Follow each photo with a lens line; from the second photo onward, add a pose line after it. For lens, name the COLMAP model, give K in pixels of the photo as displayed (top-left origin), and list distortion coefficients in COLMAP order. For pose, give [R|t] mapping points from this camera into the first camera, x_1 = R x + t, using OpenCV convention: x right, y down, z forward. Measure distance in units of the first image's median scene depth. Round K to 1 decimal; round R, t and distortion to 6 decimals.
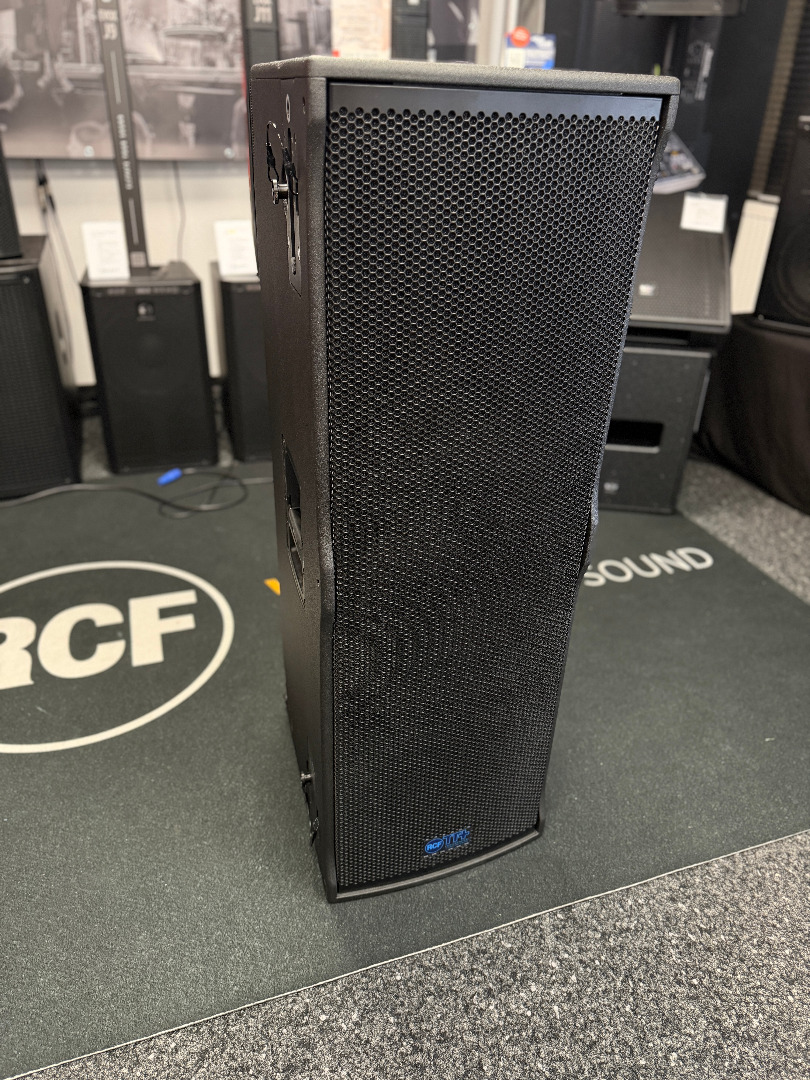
lens RADIAL K [[763.9, 0, 401.6], [0, 763.9, 542.6], [0, 0, 1]] dist [0.001805, -0.009757]
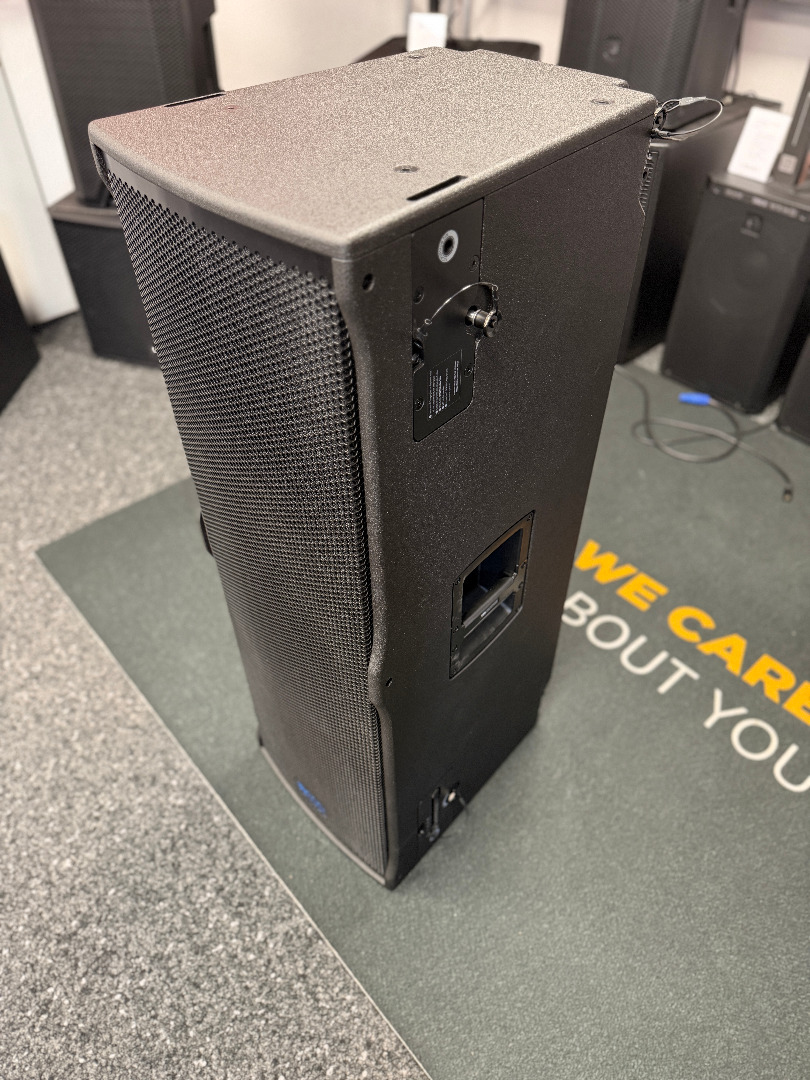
lens RADIAL K [[763.9, 0, 404.9], [0, 763.9, 538.0], [0, 0, 1]] dist [0.001805, -0.009757]
pose [[0.378929, 0.609242, -0.696590, 0.714994], [-0.432323, 0.782076, 0.448835, -0.506042], [0.818236, 0.131075, 0.559741, 0.478739]]
